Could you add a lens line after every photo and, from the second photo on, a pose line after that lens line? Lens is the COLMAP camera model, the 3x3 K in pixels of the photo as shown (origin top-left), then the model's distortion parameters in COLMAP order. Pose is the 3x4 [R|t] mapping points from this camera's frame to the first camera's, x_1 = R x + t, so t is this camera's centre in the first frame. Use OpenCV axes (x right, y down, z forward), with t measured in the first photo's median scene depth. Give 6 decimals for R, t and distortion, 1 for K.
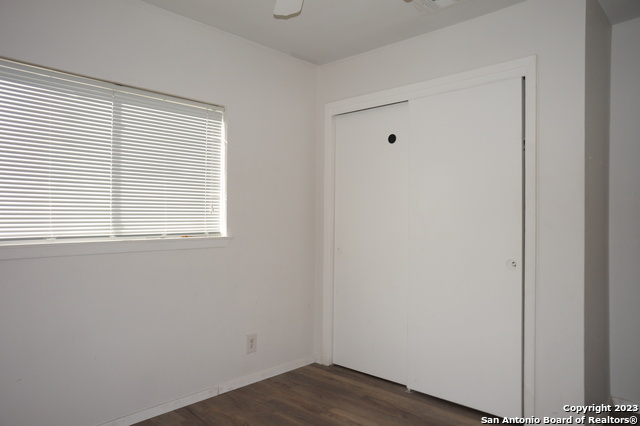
lens RADIAL K [[448.0, 0, 315.5], [0, 448.0, 218.9], [0, 0, 1]] dist [-0.057844, 0.070837]
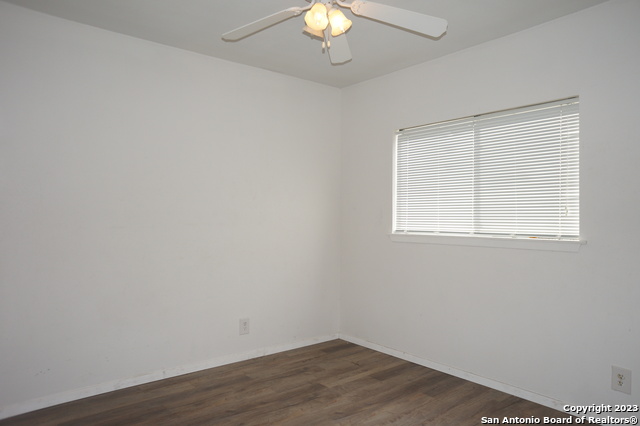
lens RADIAL K [[448.0, 0, 317.9], [0, 448.0, 214.2], [0, 0, 1]] dist [-0.057844, 0.070837]
pose [[-0.151826, -0.007984, -0.988375, 0.793446], [-0.008413, 0.999942, -0.006785, -0.003767], [0.988371, 0.007286, -0.151885, 0.650666]]
